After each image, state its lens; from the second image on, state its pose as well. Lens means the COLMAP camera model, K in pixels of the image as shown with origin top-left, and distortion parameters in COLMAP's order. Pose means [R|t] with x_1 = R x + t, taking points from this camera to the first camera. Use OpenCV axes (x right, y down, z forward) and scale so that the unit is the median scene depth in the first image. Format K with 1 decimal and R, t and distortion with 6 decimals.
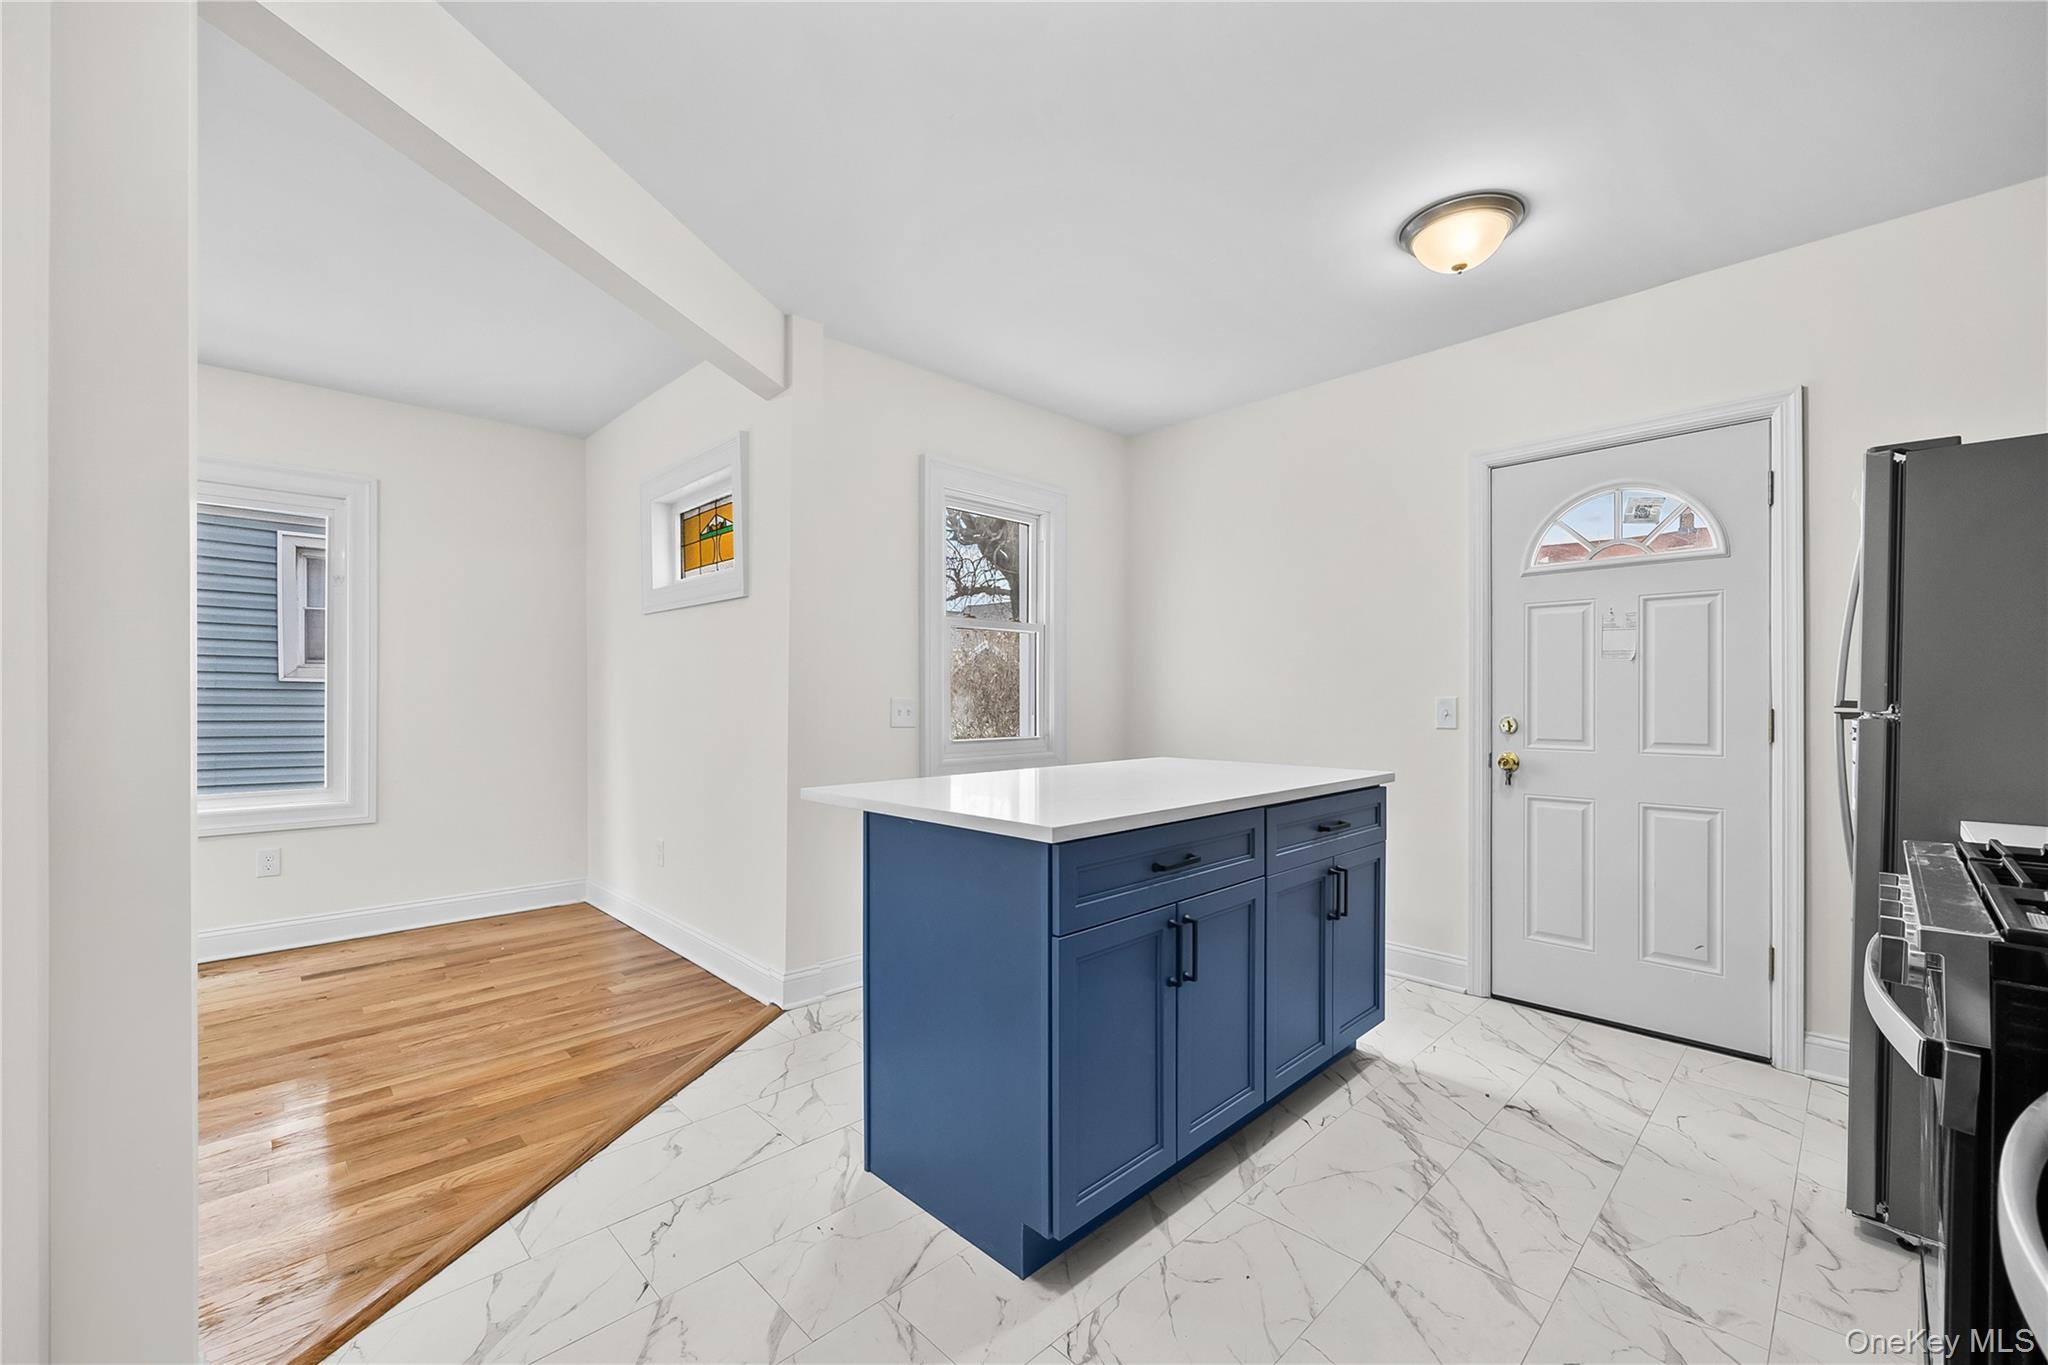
lens RADIAL K [[829.6, 0, 1015.9], [0, 829.6, 696.6], [0, 0, 1]] dist [0.004655, -0.000023]
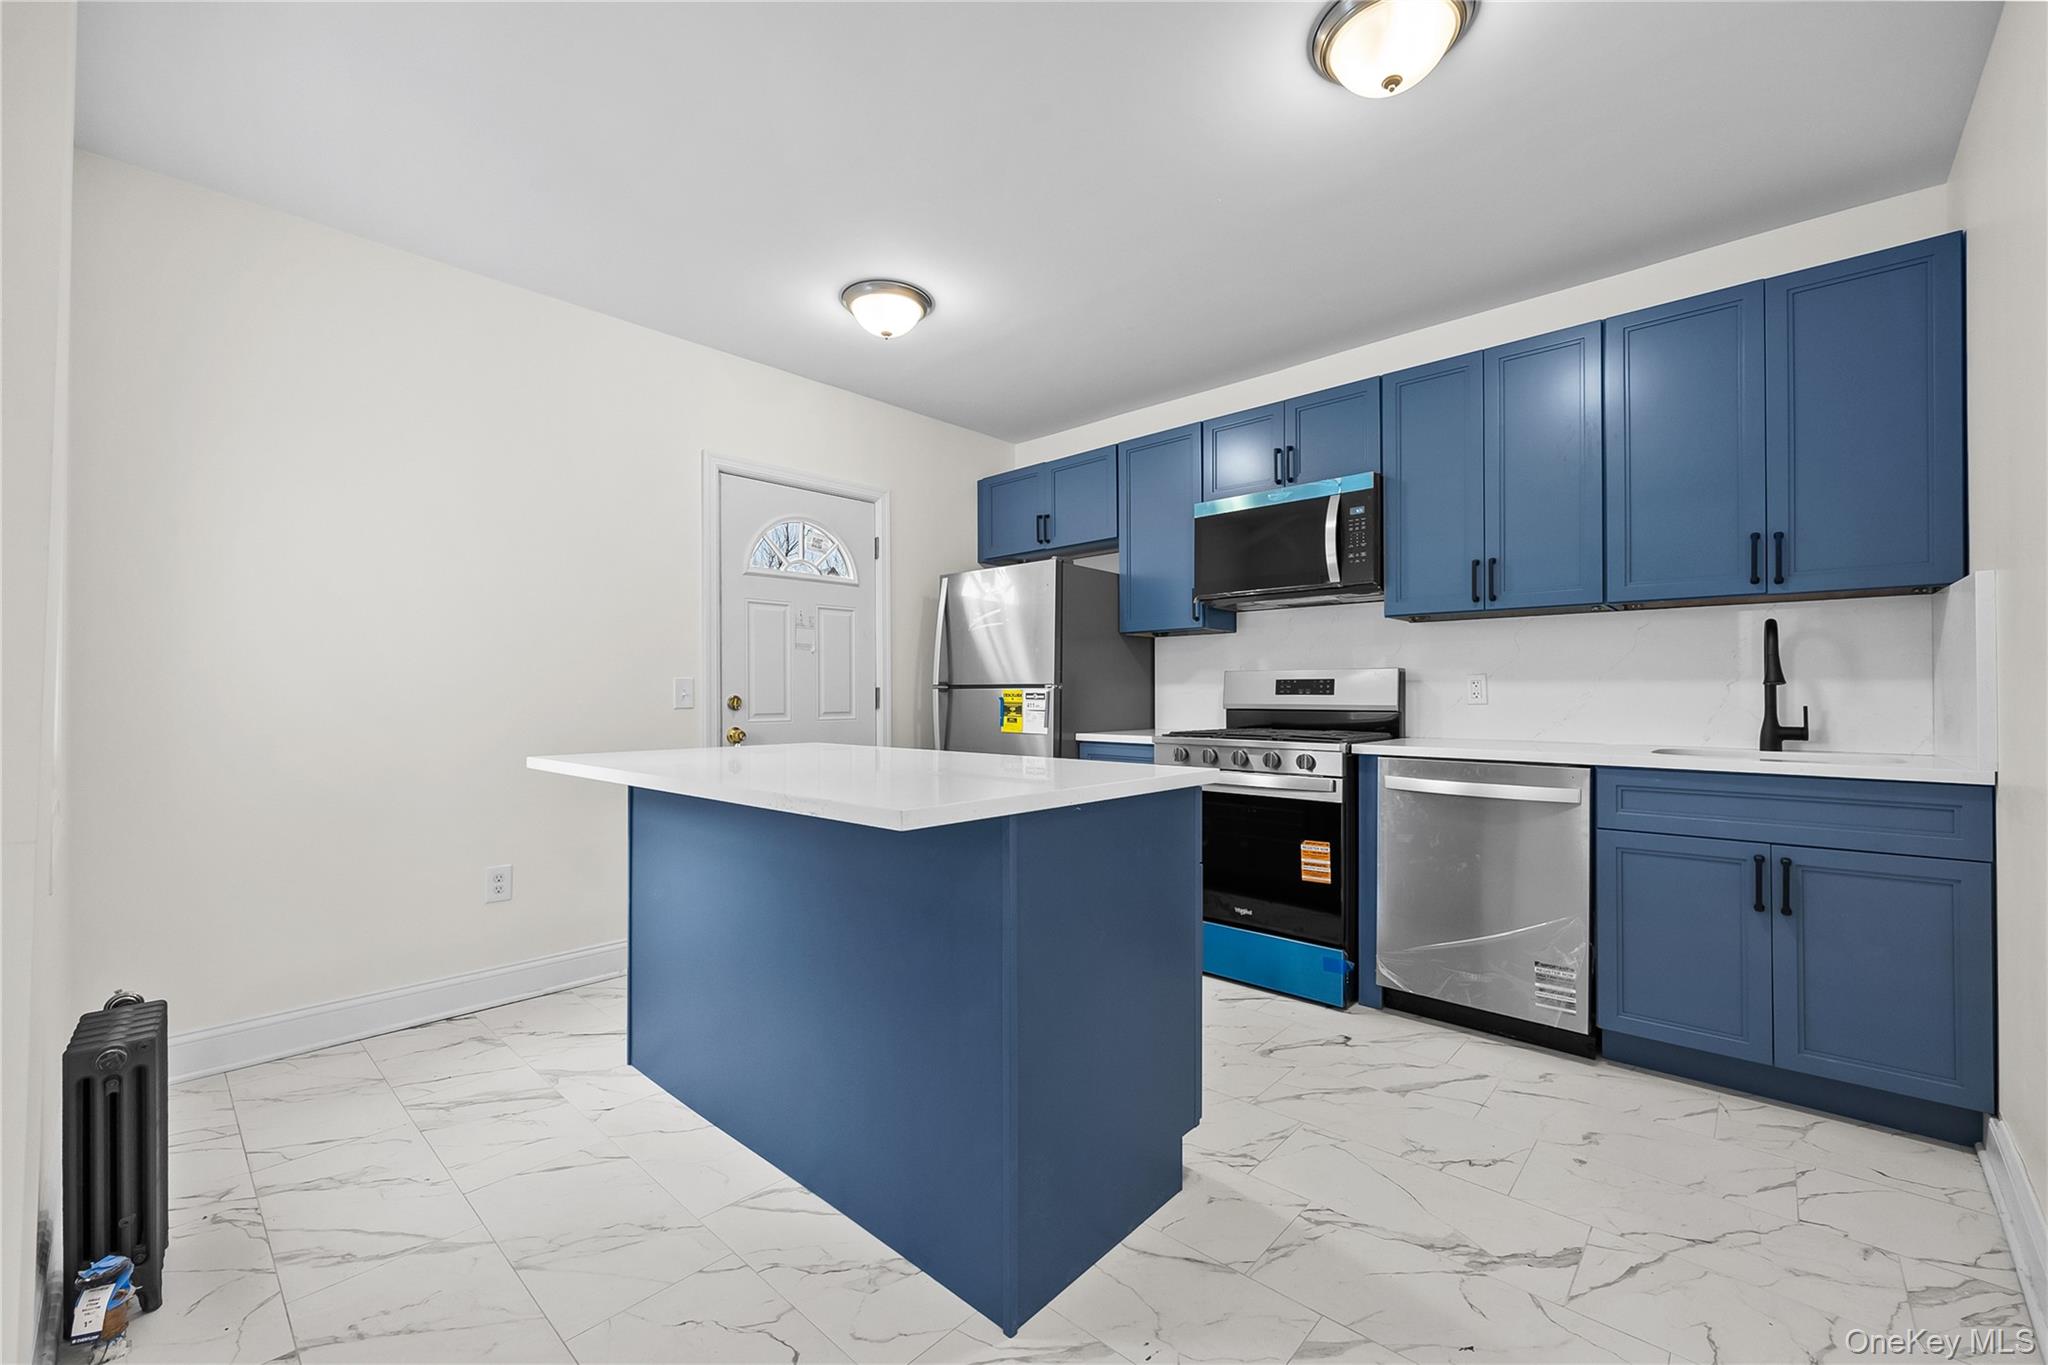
lens RADIAL K [[829.6, 0, 1037.3], [0, 829.6, 688.0], [0, 0, 1]] dist [0.004655, -0.000023]
pose [[-0.079721, 0.006103, 0.996799, -0.614784], [0.000152, 0.999981, -0.006110, 0.022513], [-0.996817, -0.000336, -0.079720, 0.725416]]
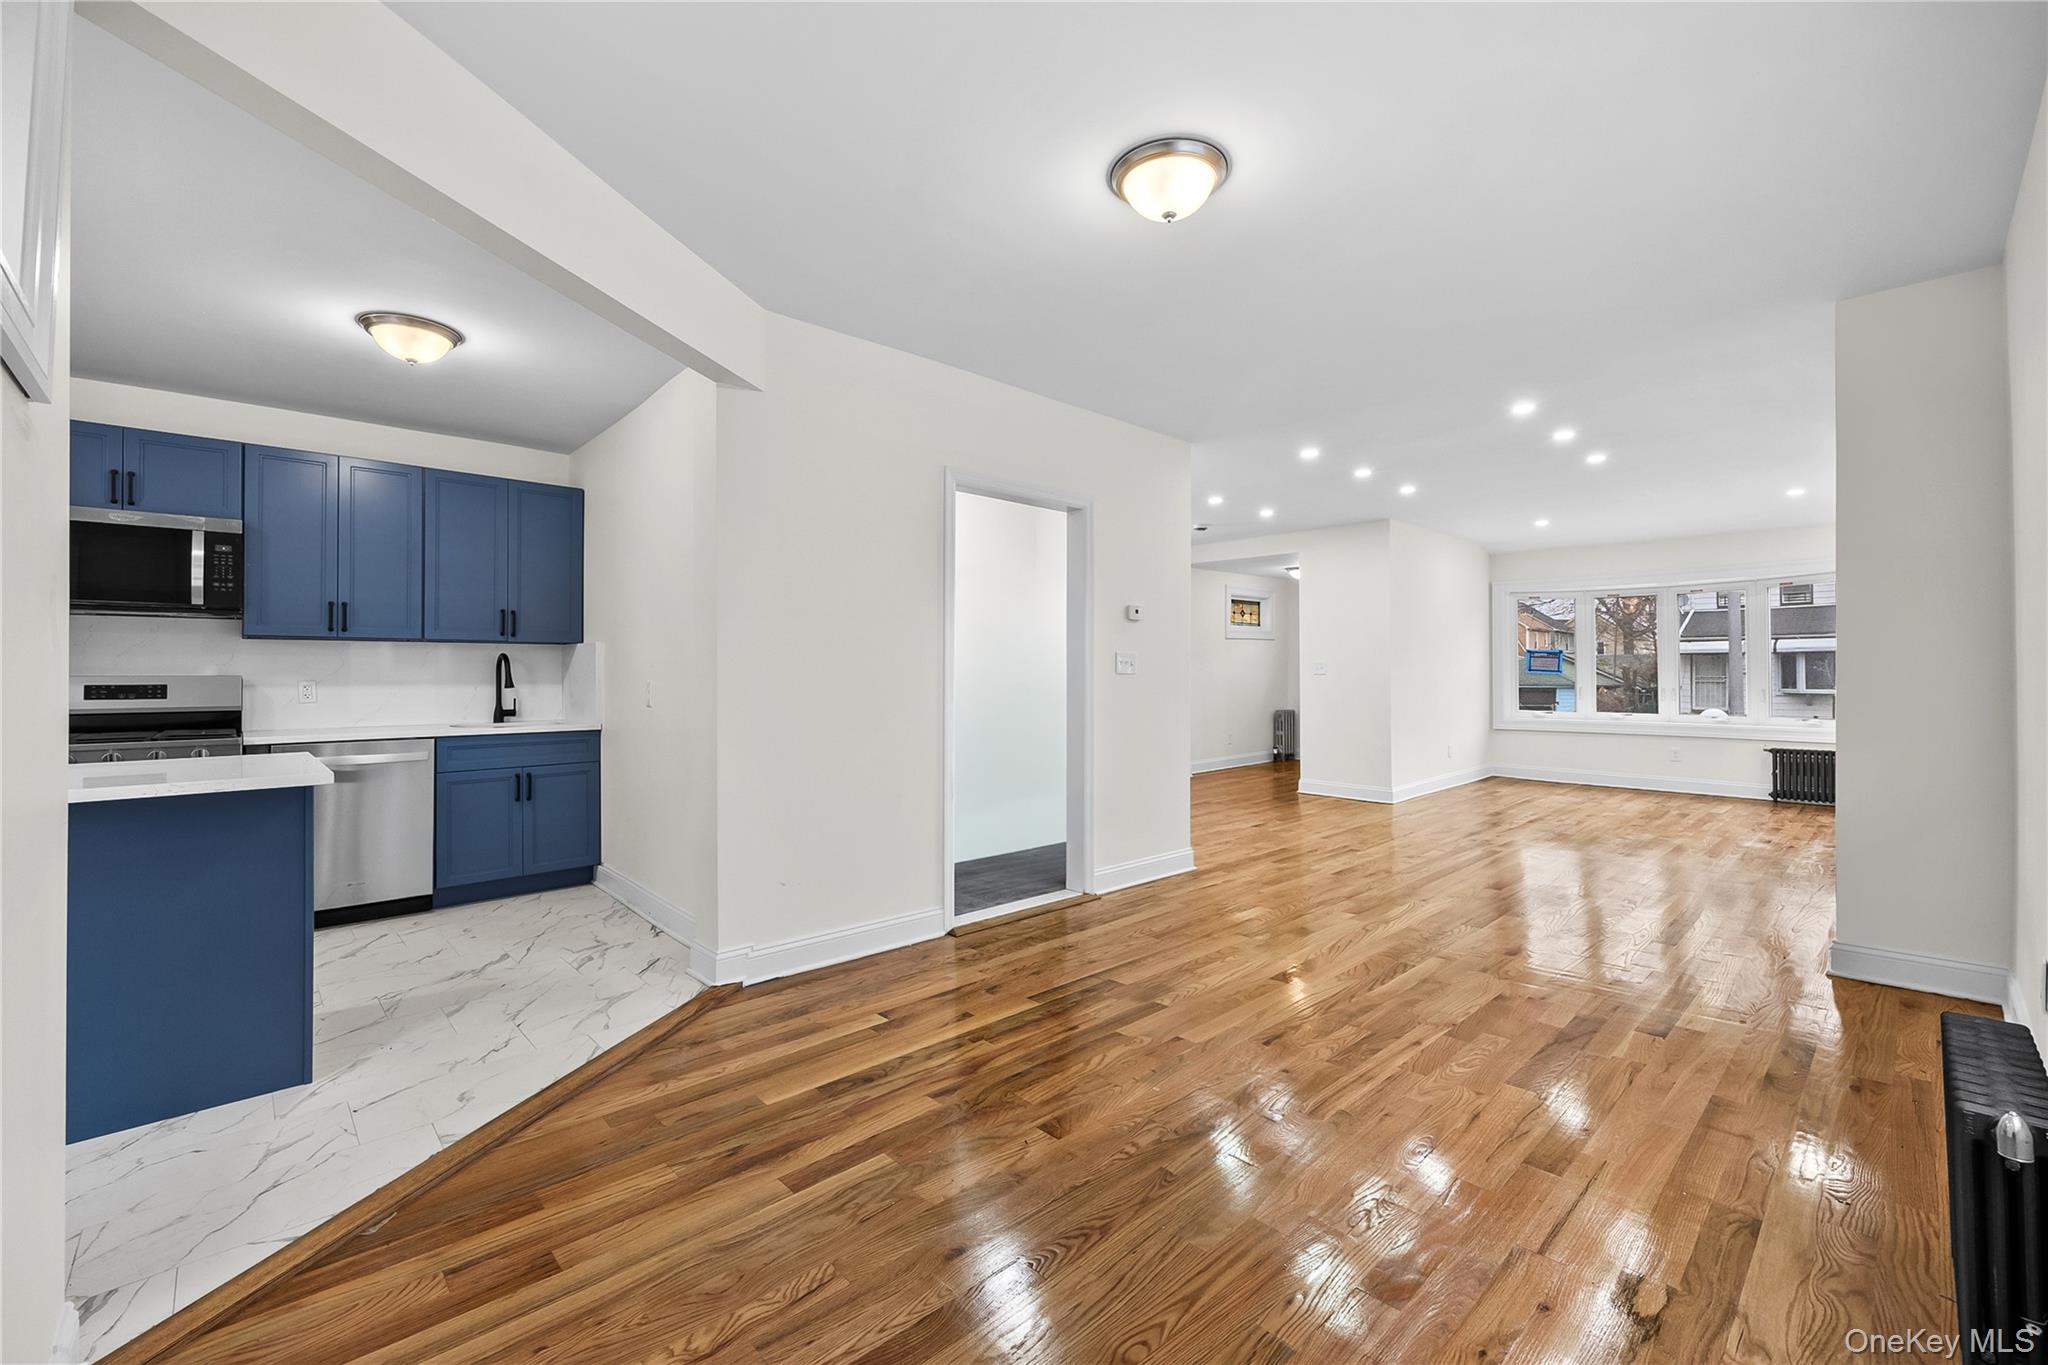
lens RADIAL K [[829.6, 0, 1021.4], [0, 829.6, 673.0], [0, 0, 1]] dist [0.004655, -0.000023]
pose [[-0.999989, 0.004525, 0.001411, -0.838224], [0.004517, 0.999972, -0.005943, -0.000968], [-0.001438, -0.005937, -0.999981, 1.532848]]
